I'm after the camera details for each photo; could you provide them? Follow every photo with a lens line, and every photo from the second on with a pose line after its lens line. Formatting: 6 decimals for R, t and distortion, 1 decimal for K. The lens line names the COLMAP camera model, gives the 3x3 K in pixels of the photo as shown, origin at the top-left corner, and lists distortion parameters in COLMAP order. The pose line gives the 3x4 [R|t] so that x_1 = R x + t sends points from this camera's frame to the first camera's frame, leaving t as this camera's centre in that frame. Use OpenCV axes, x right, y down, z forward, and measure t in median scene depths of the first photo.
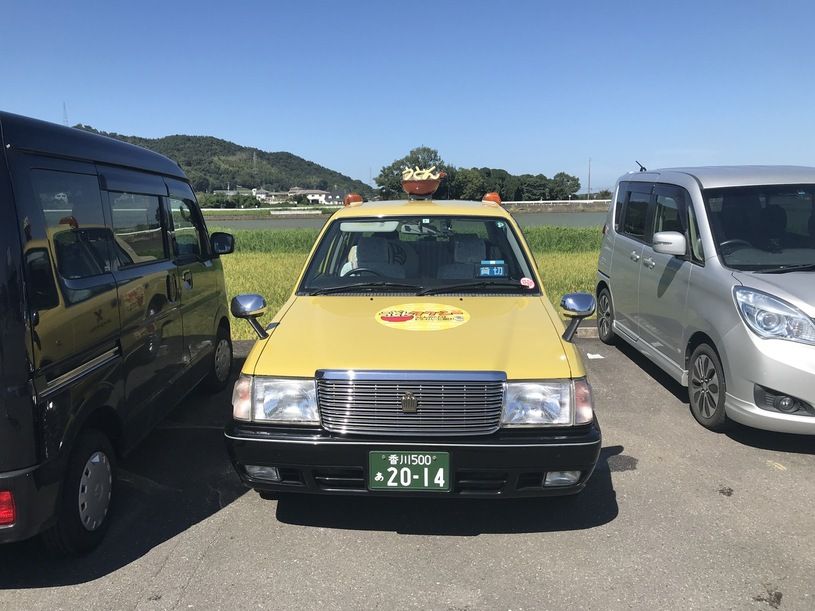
lens RADIAL K [[673.4, 0, 407.5], [0, 673.4, 305.5], [0, 0, 1]] dist [0.030046, -0.010044]
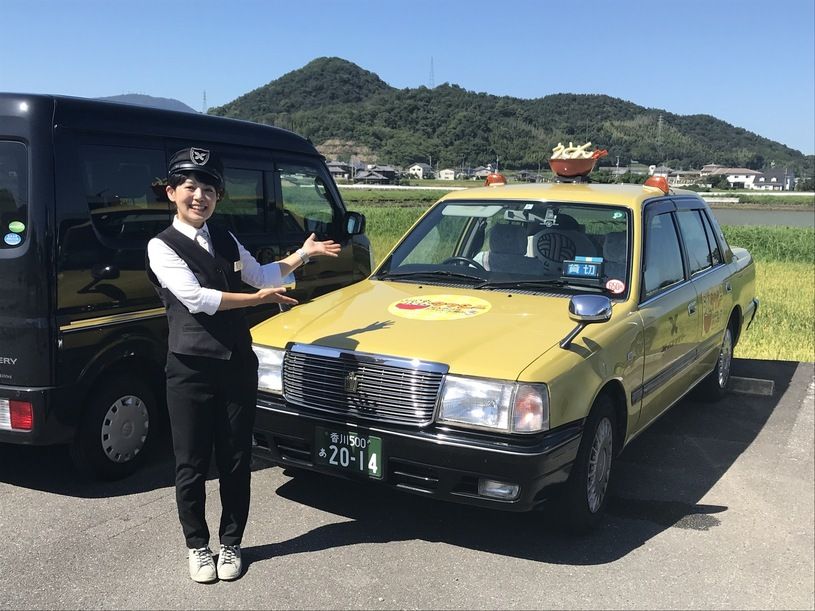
lens RADIAL K [[918.7, 0, 407.5], [0, 918.7, 305.5], [0, 0, 1]] dist [0.061593, -0.034398]
pose [[0.886691, 0.093317, -0.452848, 0.452802], [-0.102473, 0.994726, 0.004335, 0.011216], [0.450865, 0.042561, 0.891577, -0.117843]]
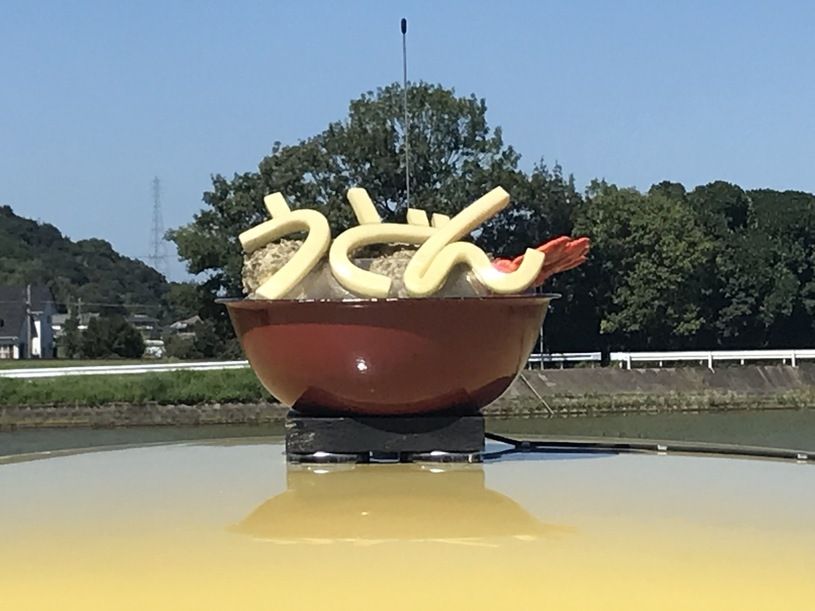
lens RADIAL K [[3368.1, 0, 407.5], [0, 3368.1, 305.5], [0, 0, 1]] dist [0.109200, 1.140209]
pose [[0.999782, 0.003280, 0.020605, 0.012500], [0.000146, 0.986442, -0.164109, -0.103465], [-0.020864, 0.164076, 0.986227, 0.485394]]
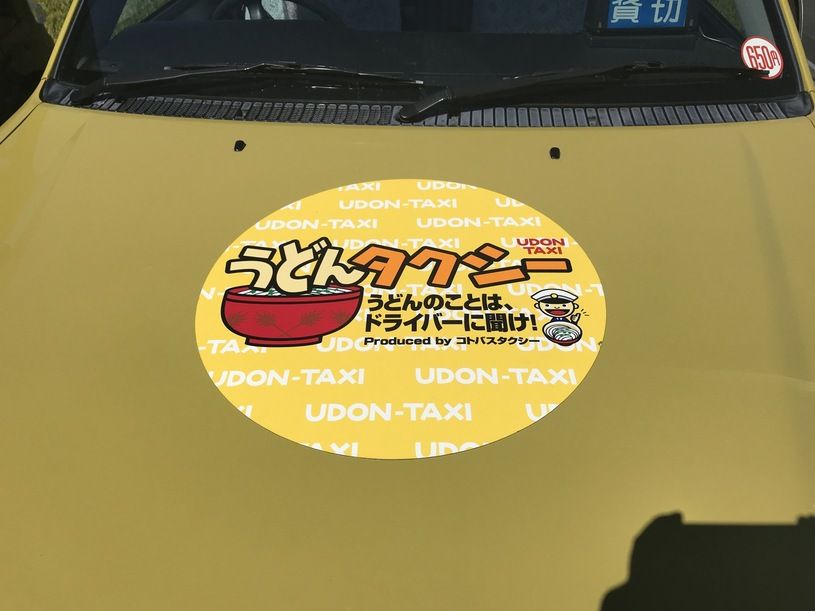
lens RADIAL K [[673.4, 0, 407.5], [0, 673.4, 305.5], [0, 0, 1]] dist [0.030046, -0.010044]
pose [[0.998891, 0.024955, -0.039923, 0.027937], [-0.004142, 0.891254, 0.453485, -0.071304], [0.046898, -0.452817, 0.890369, 0.638391]]
